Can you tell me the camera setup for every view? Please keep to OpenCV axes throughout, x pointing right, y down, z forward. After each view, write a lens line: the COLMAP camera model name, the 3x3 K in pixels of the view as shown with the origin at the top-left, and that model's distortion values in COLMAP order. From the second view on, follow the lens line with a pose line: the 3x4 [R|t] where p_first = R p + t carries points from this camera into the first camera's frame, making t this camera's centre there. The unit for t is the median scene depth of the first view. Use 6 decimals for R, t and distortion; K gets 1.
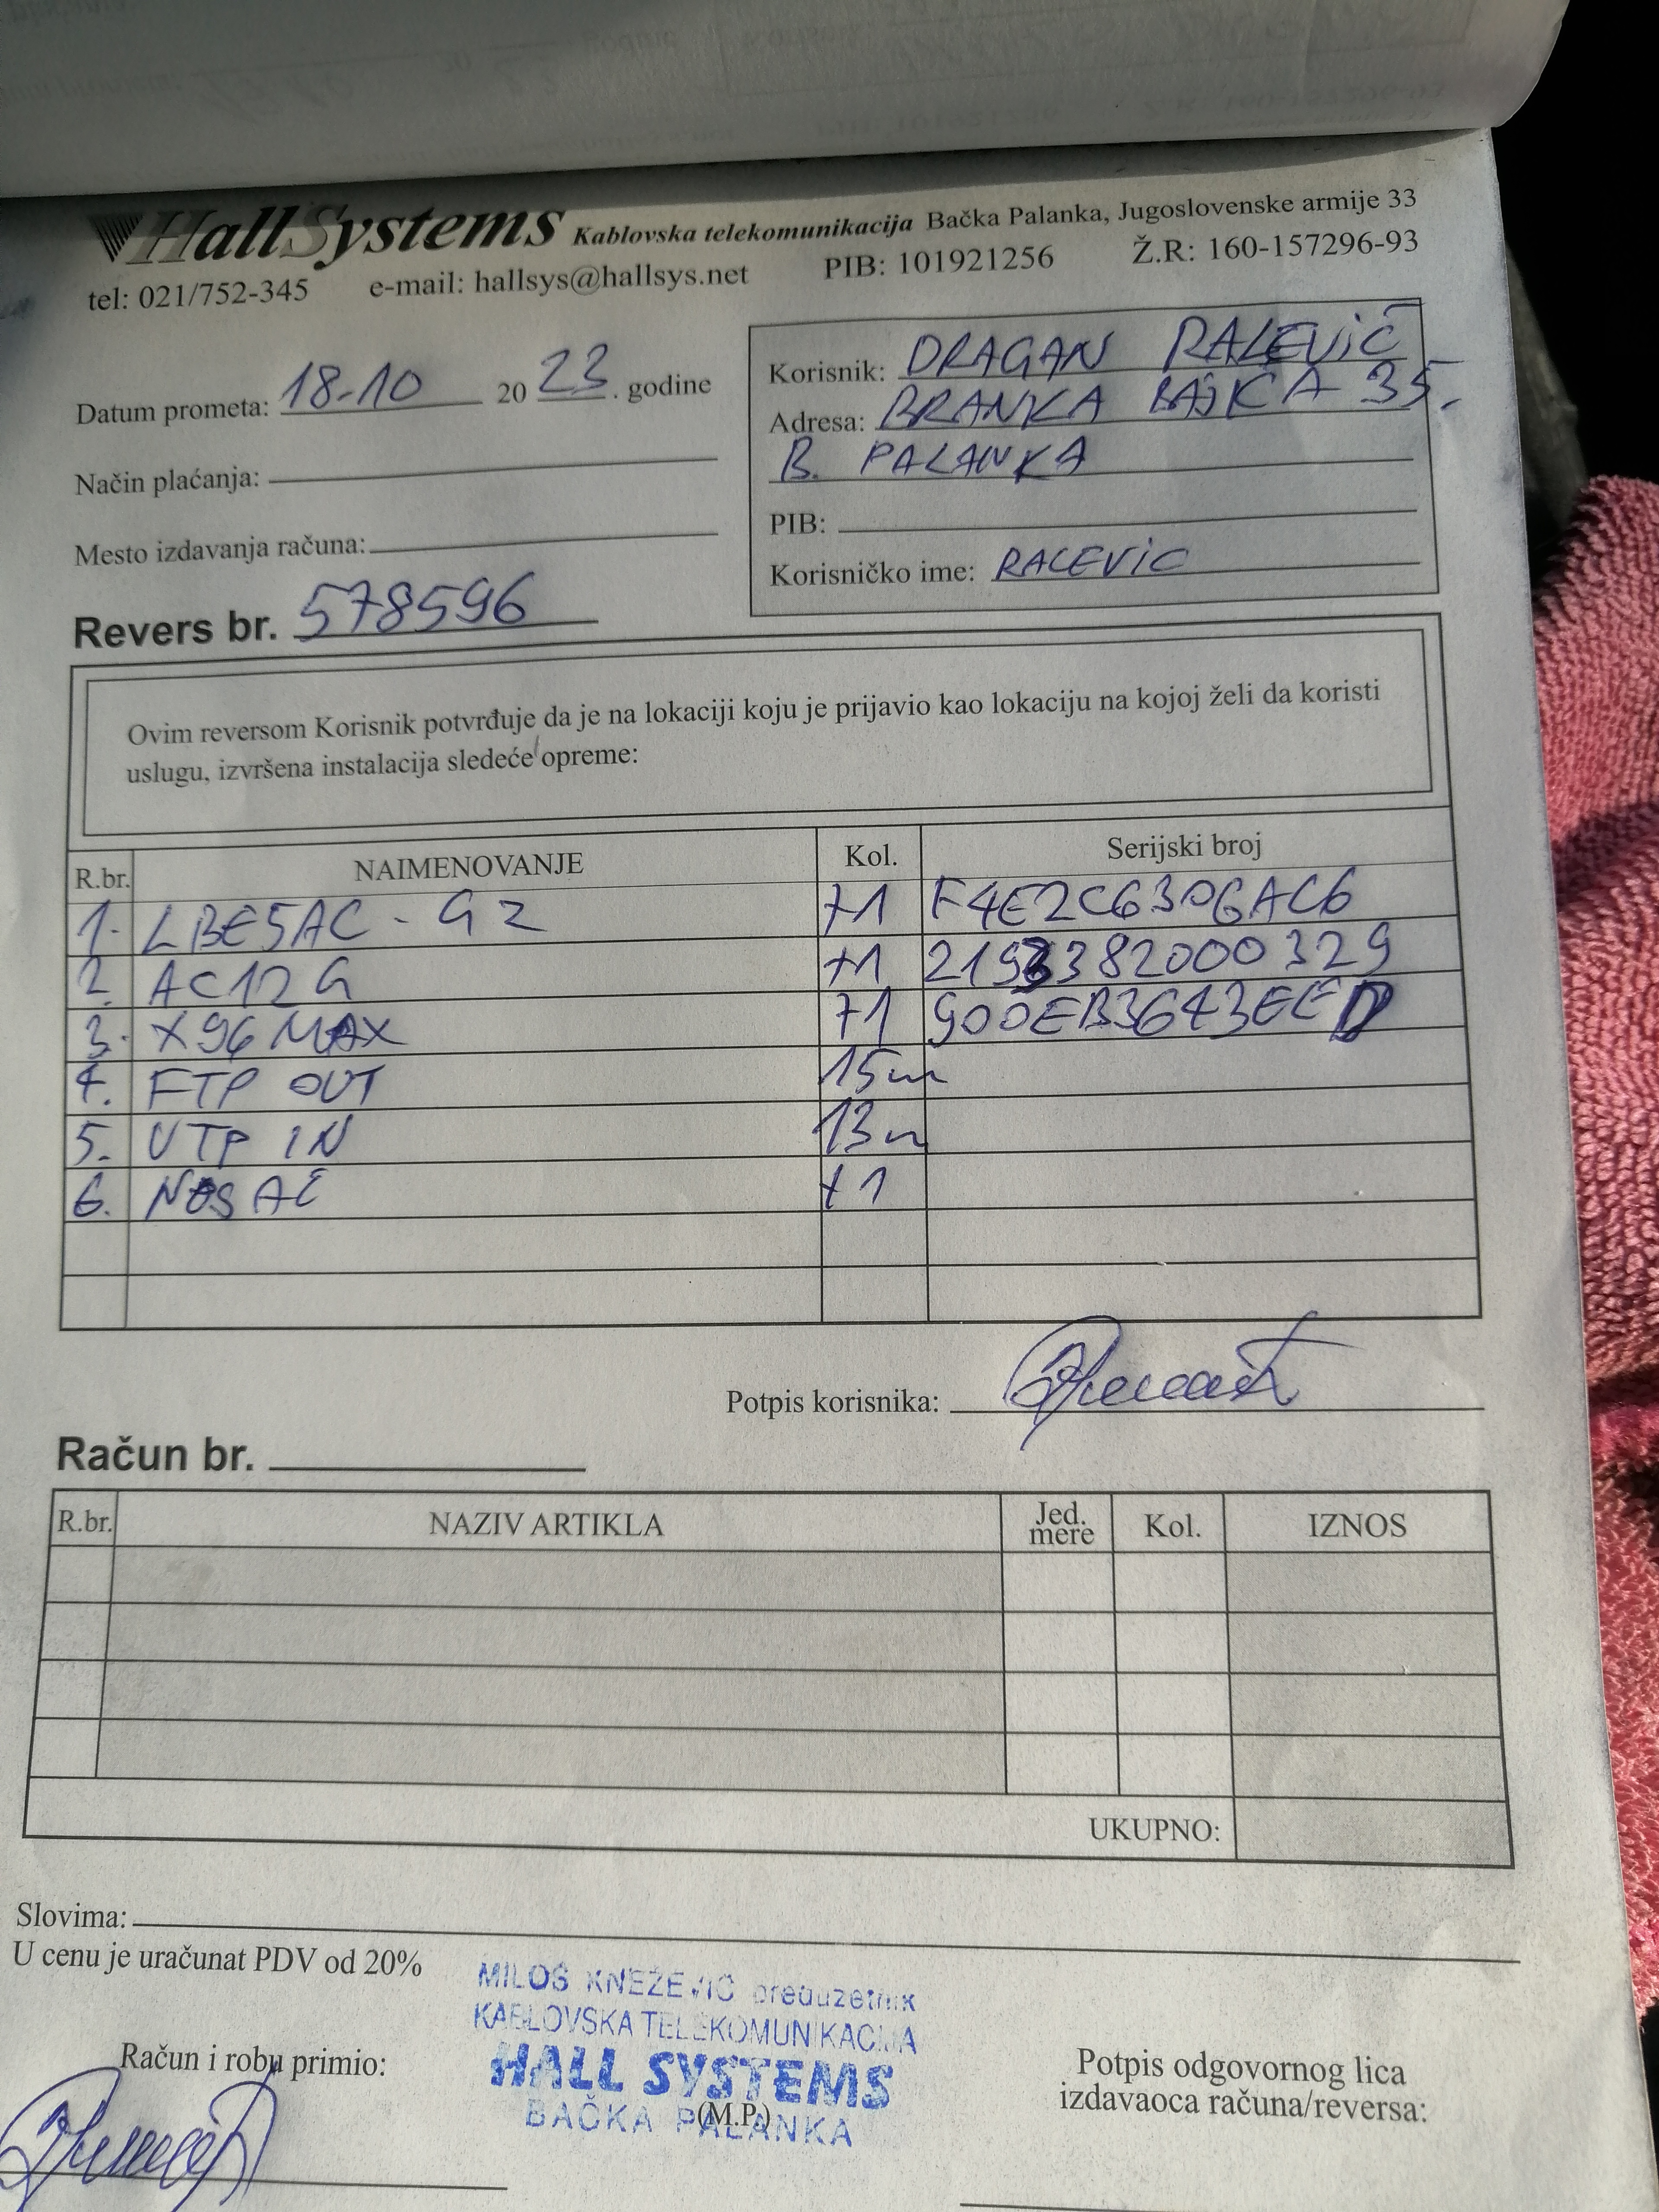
lens RADIAL K [[1806.5, 0, 829.5], [0, 1806.5, 1106.0], [0, 0, 1]] dist [0.005667, 0.004833]
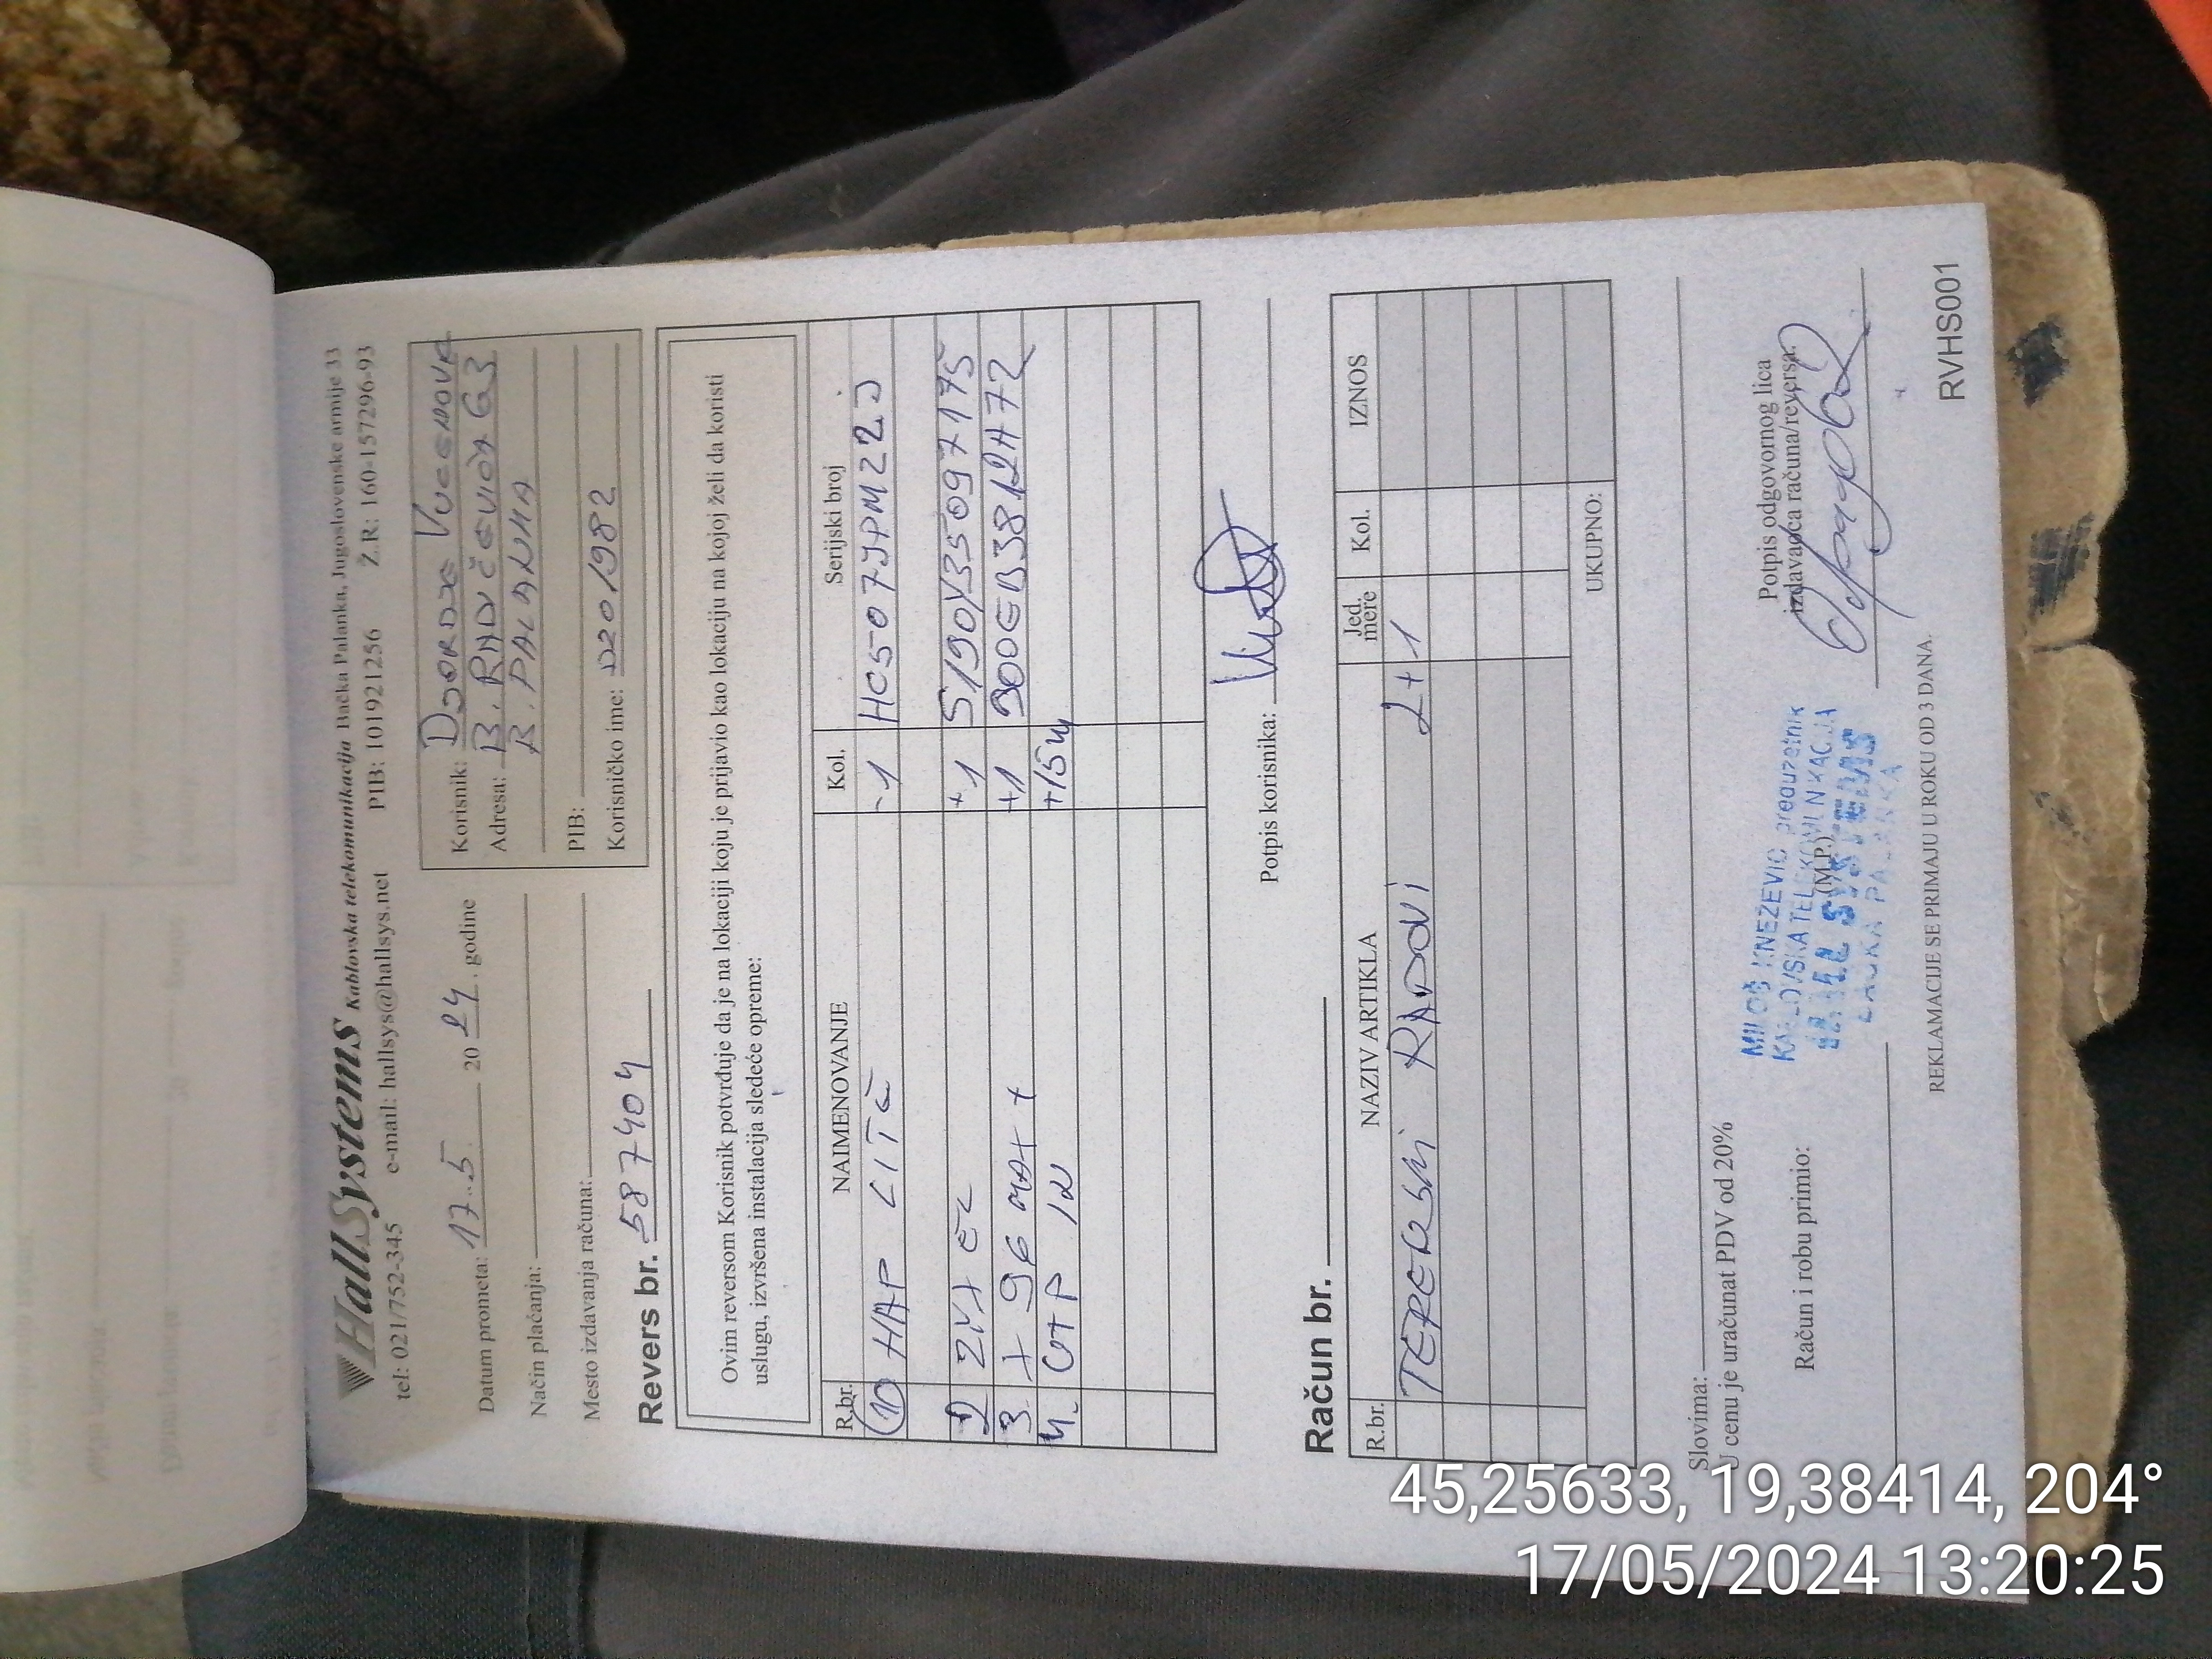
lens RADIAL K [[1739.4, 0, 1106.0], [0, 1739.4, 829.5], [0, 0, 1]] dist [0.042740, -0.000072]
pose [[-0.011858, -0.999835, -0.013797, -0.004315], [0.997532, -0.012783, 0.069035, -0.033442], [-0.069200, -0.012944, 0.997519, -0.202956]]
